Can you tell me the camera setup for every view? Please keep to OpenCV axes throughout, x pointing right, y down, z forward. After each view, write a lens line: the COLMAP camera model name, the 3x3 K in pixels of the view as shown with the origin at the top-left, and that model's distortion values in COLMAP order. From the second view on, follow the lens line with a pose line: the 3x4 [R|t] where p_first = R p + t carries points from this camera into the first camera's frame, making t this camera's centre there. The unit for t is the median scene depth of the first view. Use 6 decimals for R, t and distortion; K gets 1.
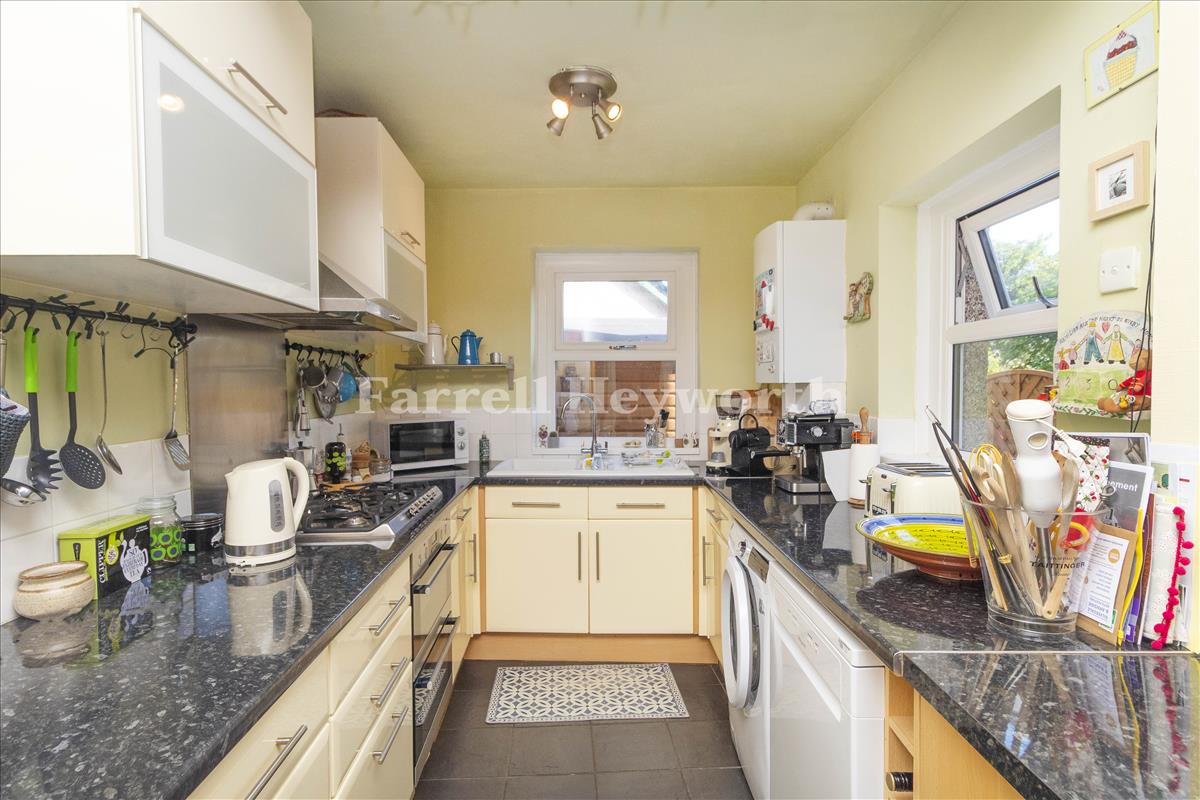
lens RADIAL K [[613.9, 0, 600.0], [0, 613.9, 400.0], [0, 0, 1]] dist [-0.000500, -0.000011]
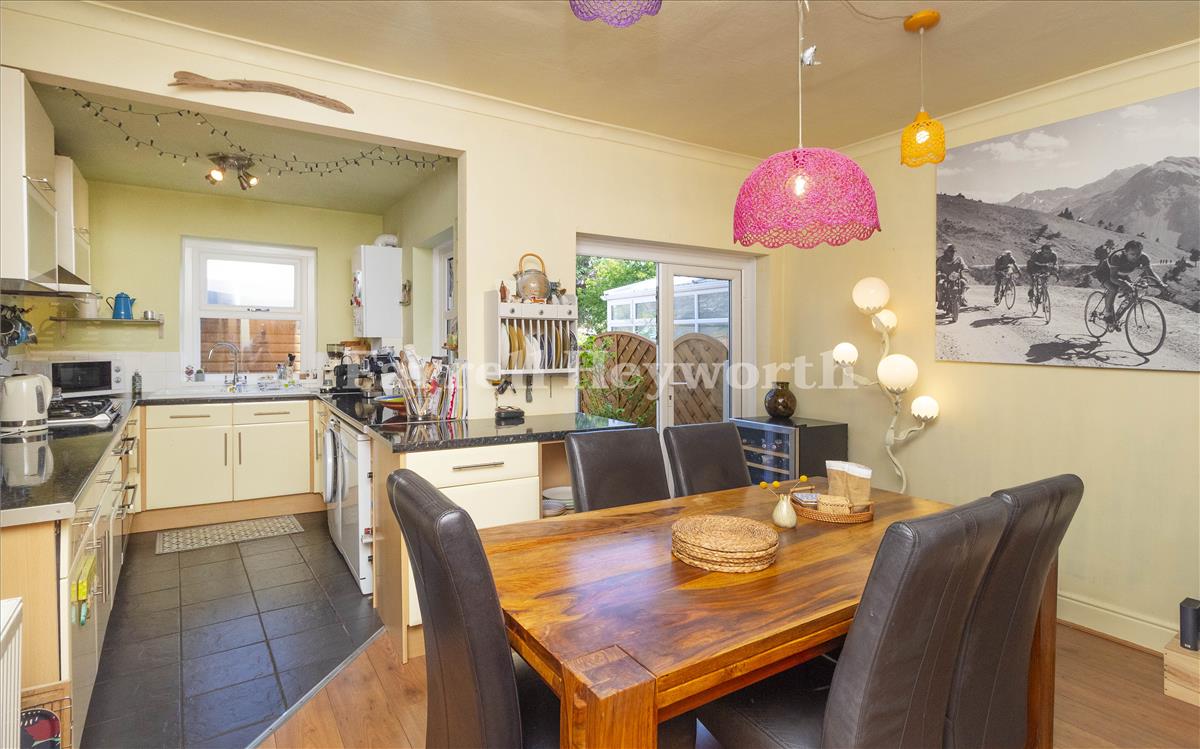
lens RADIAL K [[578.9, 0, 604.1], [0, 578.9, 357.4], [0, 0, 1]] dist [0.002849, 0.001131]
pose [[0.837367, -0.000874, 0.546640, -0.031669], [-0.002122, 0.999986, 0.004849, 0.018464], [-0.546637, -0.005221, 0.837354, -0.670676]]
